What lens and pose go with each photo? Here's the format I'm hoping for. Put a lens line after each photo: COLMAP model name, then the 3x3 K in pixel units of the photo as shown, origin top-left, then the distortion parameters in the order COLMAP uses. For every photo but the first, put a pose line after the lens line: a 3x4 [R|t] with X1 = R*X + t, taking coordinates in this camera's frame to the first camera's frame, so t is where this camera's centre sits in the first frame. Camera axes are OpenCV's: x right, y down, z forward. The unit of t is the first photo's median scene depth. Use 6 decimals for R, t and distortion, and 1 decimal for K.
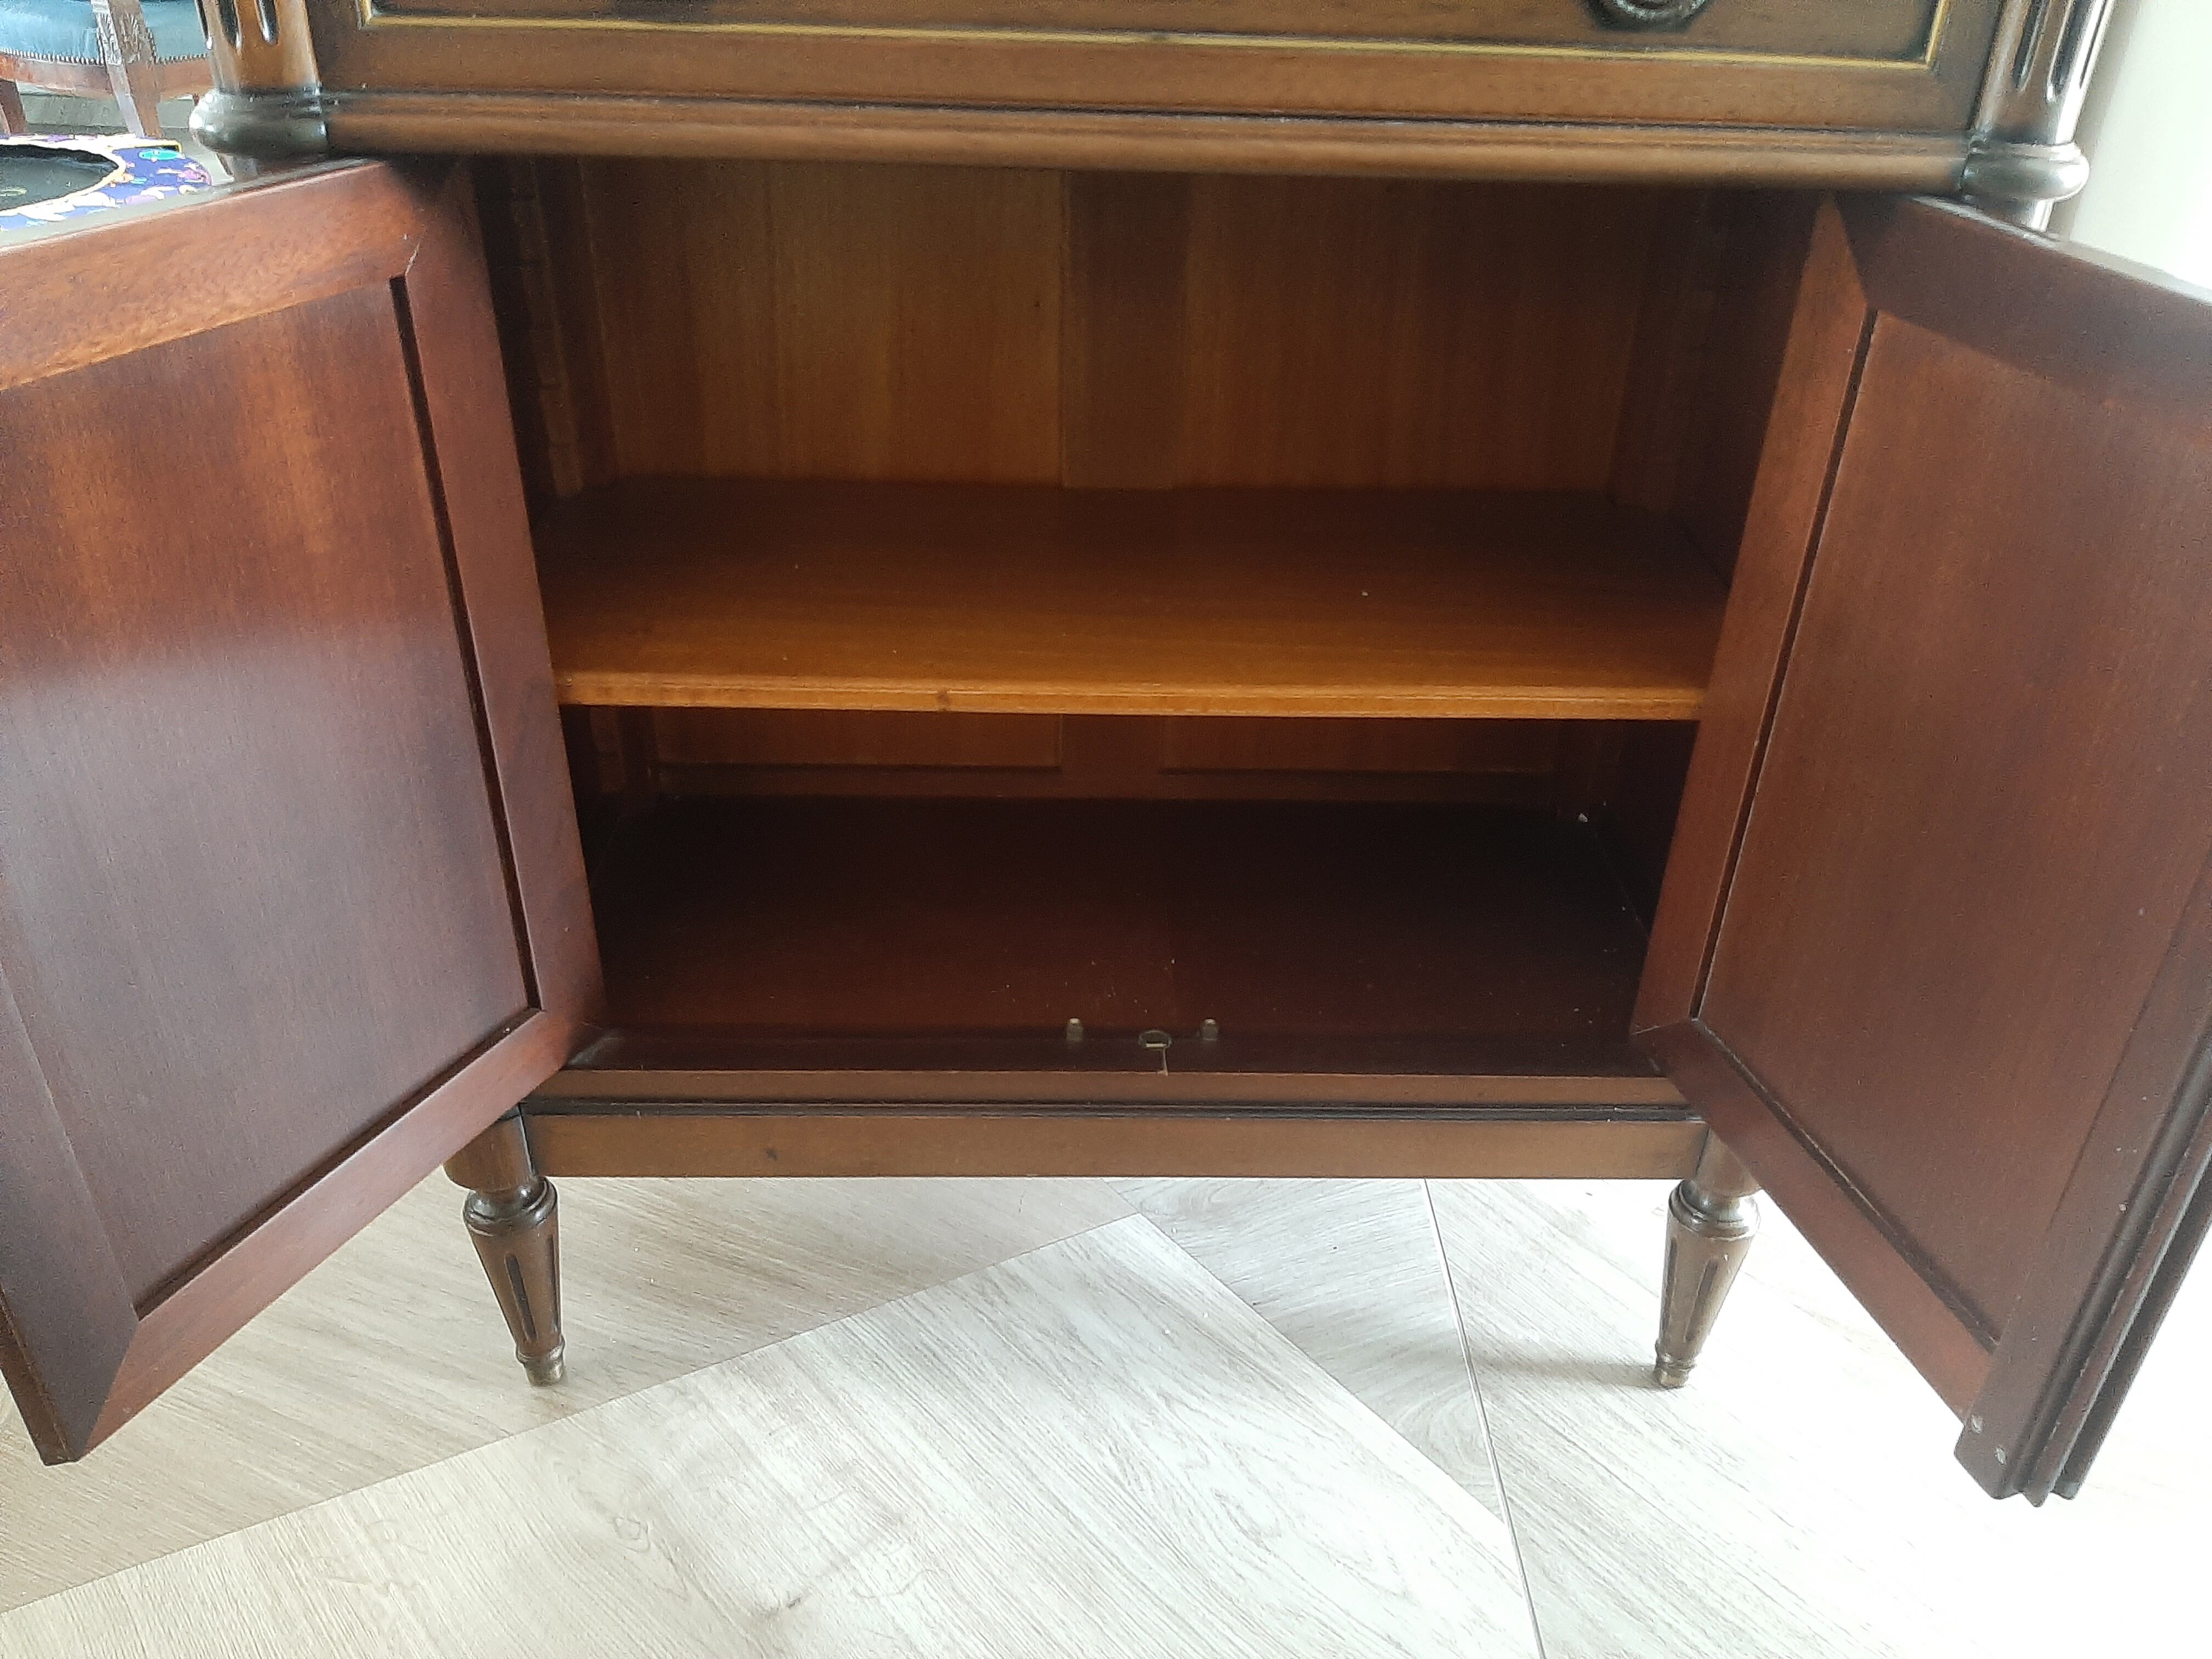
lens RADIAL K [[1696.1, 0, 1102.5], [0, 1696.1, 826.7], [0, 0, 1]] dist [-0.024320, -0.013446]
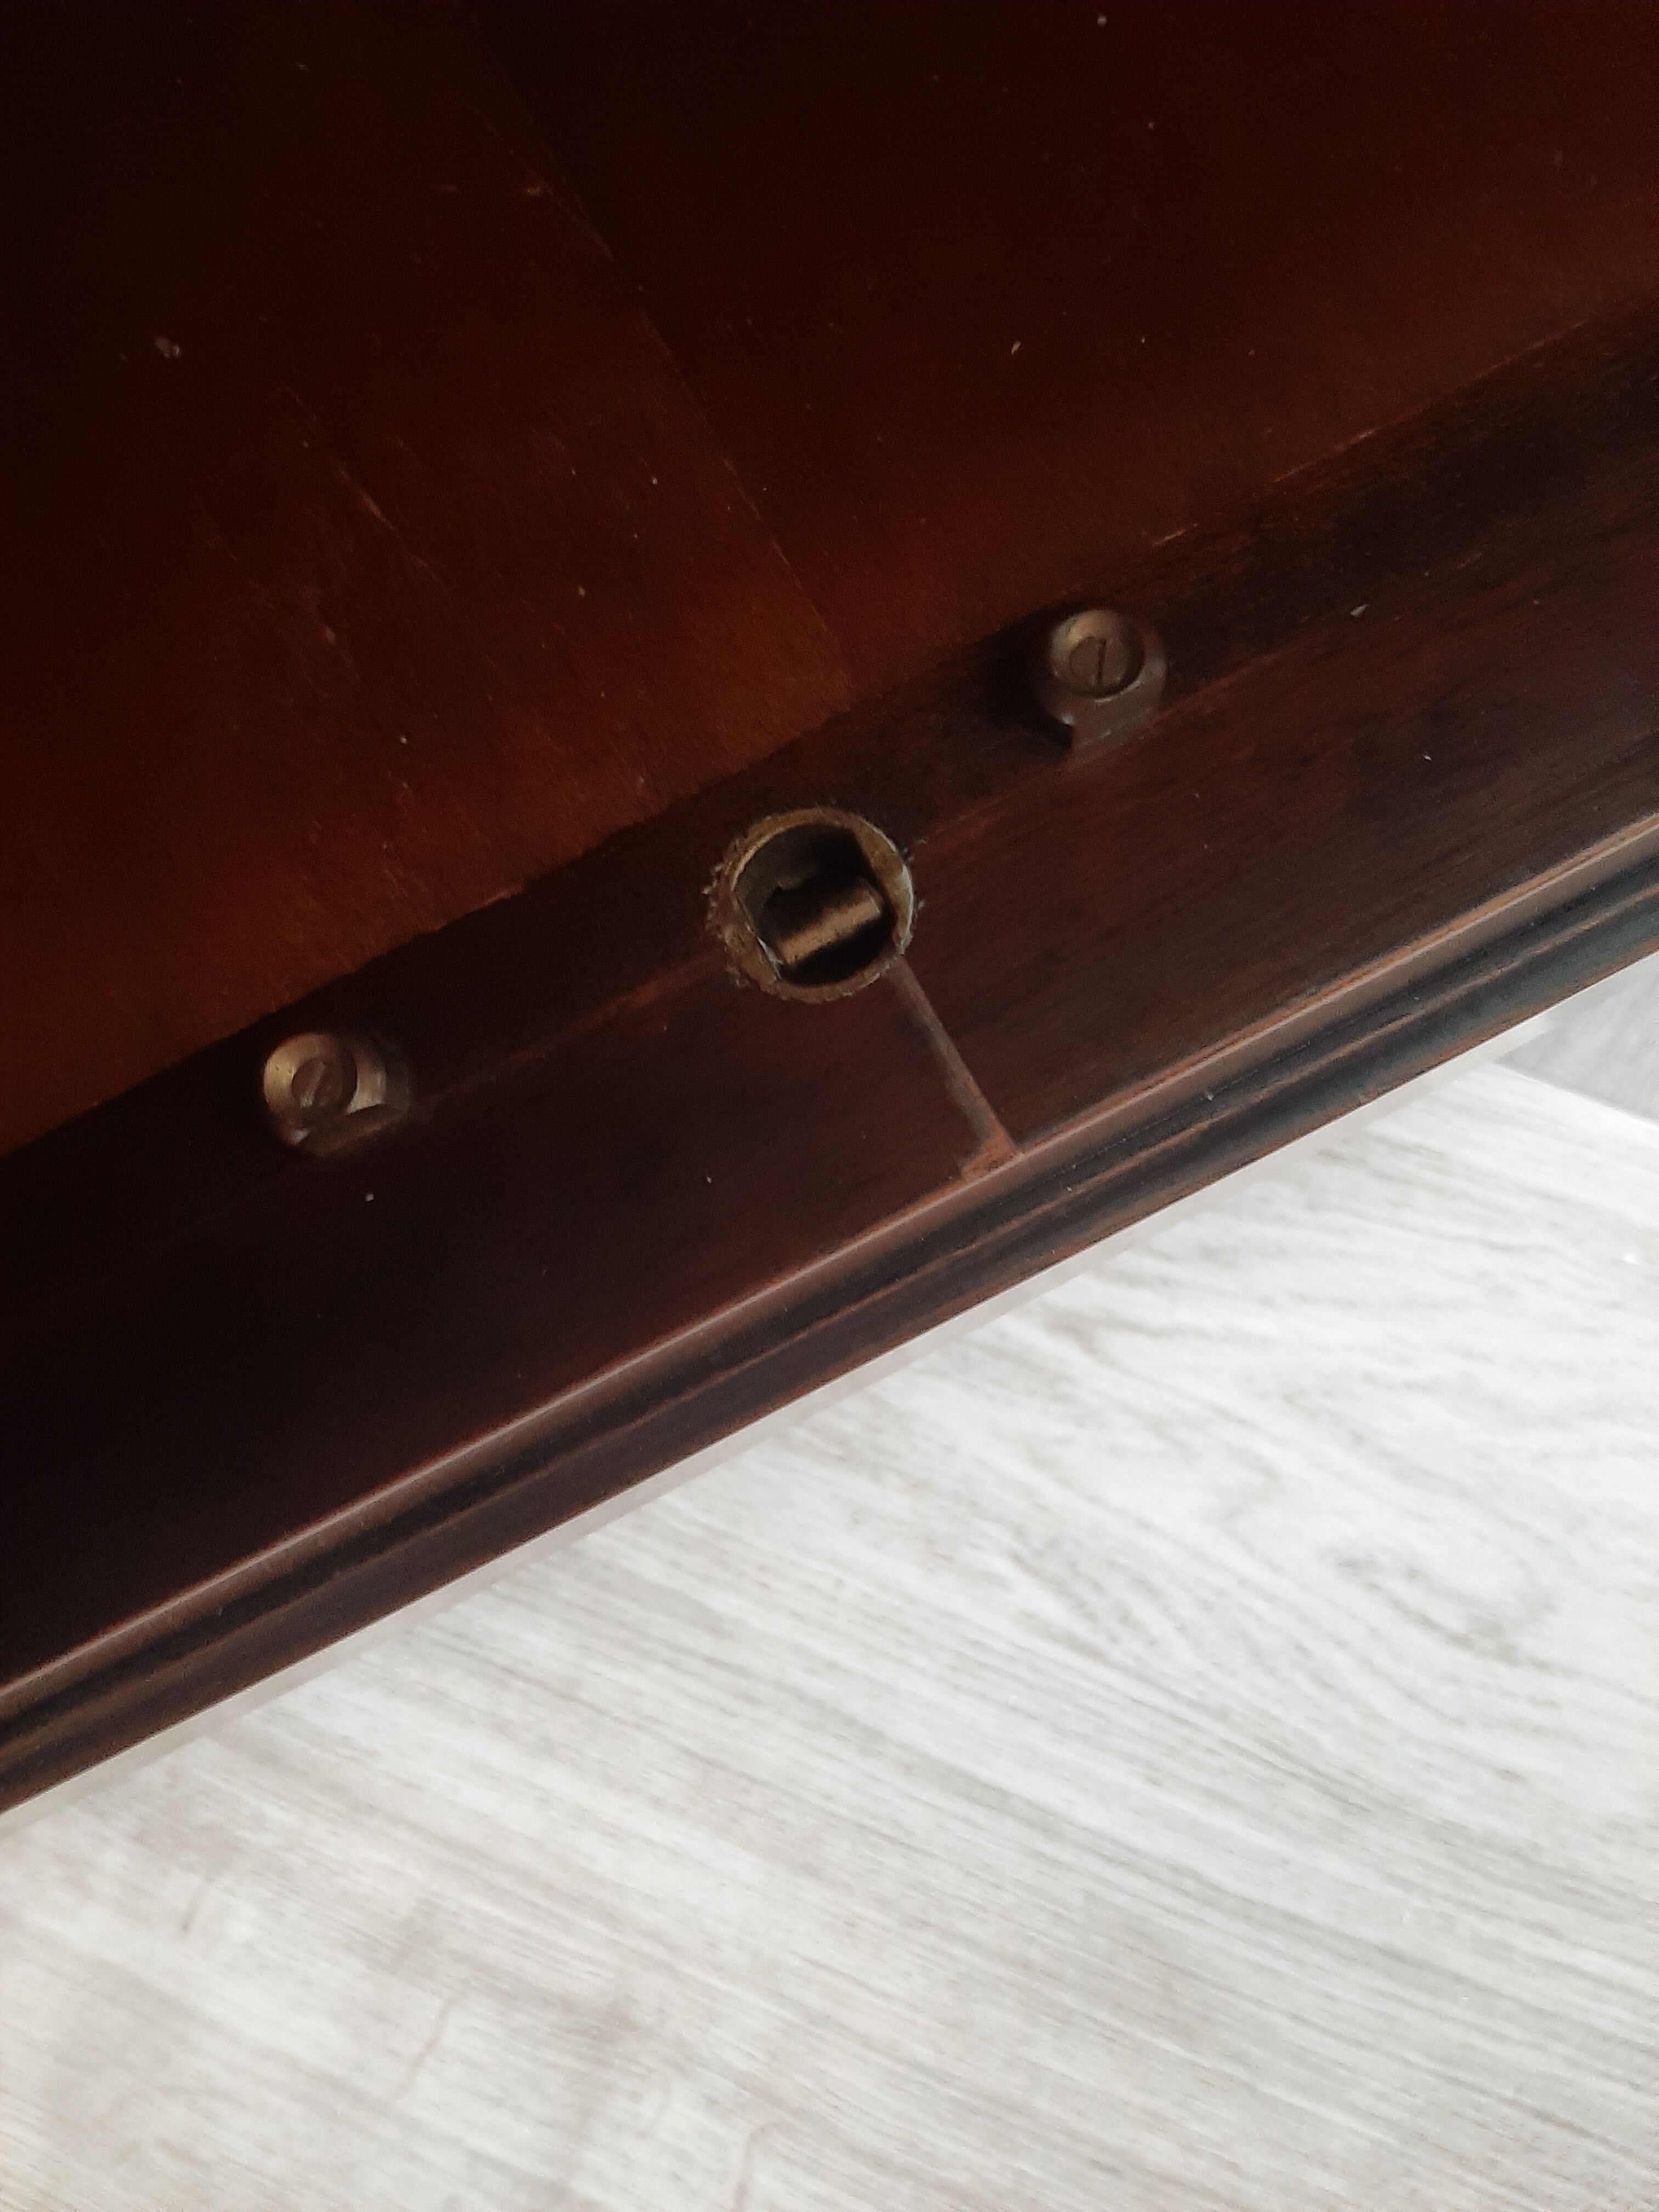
lens RADIAL K [[1696.1, 0, 831.4], [0, 1696.1, 1103.7], [0, 0, 1]] dist [-0.024320, -0.013446]
pose [[0.888171, -0.457392, -0.044091, 0.031440], [0.338761, 0.586925, 0.735363, 0.030118], [-0.310471, -0.668065, 0.676237, 0.861846]]
